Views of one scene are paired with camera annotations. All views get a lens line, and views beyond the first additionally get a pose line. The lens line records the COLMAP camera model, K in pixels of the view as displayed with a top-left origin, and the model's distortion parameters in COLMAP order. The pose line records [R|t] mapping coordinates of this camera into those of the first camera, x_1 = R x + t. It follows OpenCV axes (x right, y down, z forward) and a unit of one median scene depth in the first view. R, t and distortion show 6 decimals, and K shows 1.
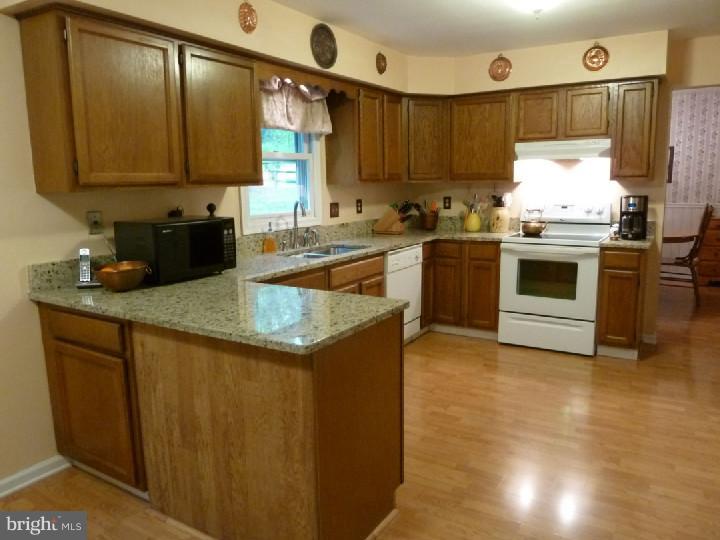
lens RADIAL K [[544.9, 0, 360.0], [0, 544.9, 270.0], [0, 0, 1]] dist [-0.025236, 0.001739]
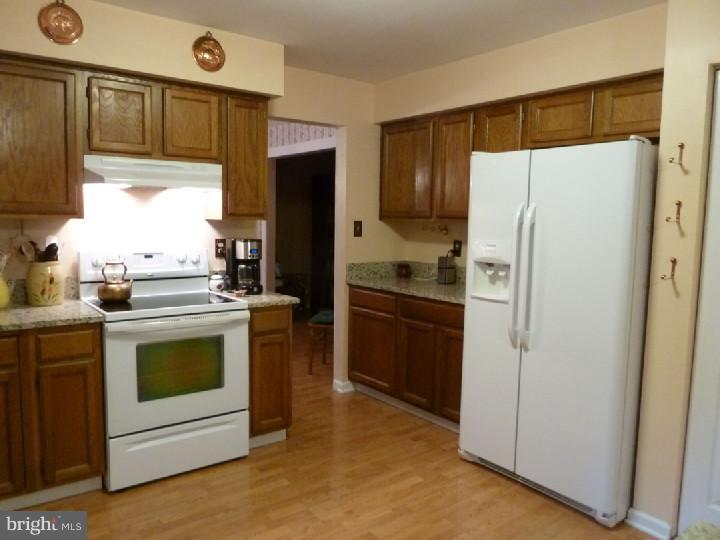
lens RADIAL K [[544.9, 0, 360.0], [0, 544.9, 270.0], [0, 0, 1]] dist [-0.025236, 0.001739]
pose [[0.353053, -0.069669, 0.933006, -0.181942], [0.125965, 0.991684, 0.026385, -0.087964], [-0.927085, 0.108211, 0.358892, 0.537734]]
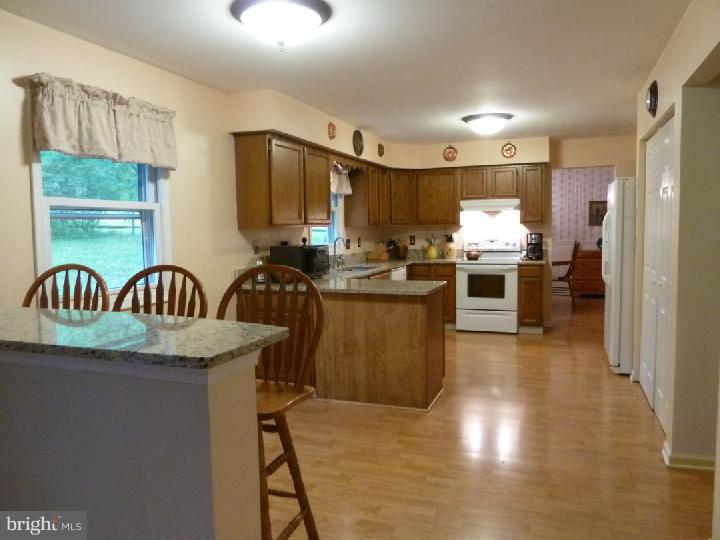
lens RADIAL K [[544.9, 0, 360.0], [0, 544.9, 270.0], [0, 0, 1]] dist [-0.025236, 0.001739]
pose [[0.981143, -0.017750, 0.192467, -0.310513], [0.034413, 0.995906, -0.083583, 0.087154], [-0.190196, 0.088630, 0.977737, -0.465898]]
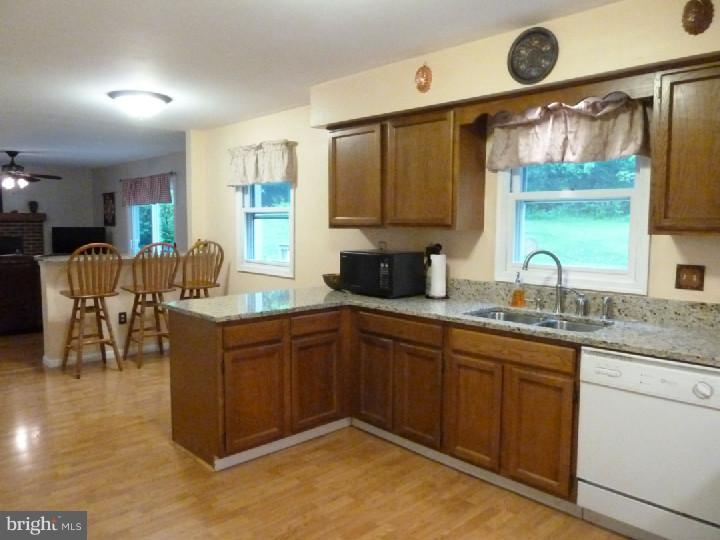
lens RADIAL K [[544.9, 0, 360.0], [0, 544.9, 270.0], [0, 0, 1]] dist [-0.025236, 0.001739]
pose [[-0.257145, 0.097863, -0.961405, 0.626536], [-0.156834, 0.977444, 0.141443, -0.147898], [0.953562, 0.187152, -0.235996, 0.810811]]
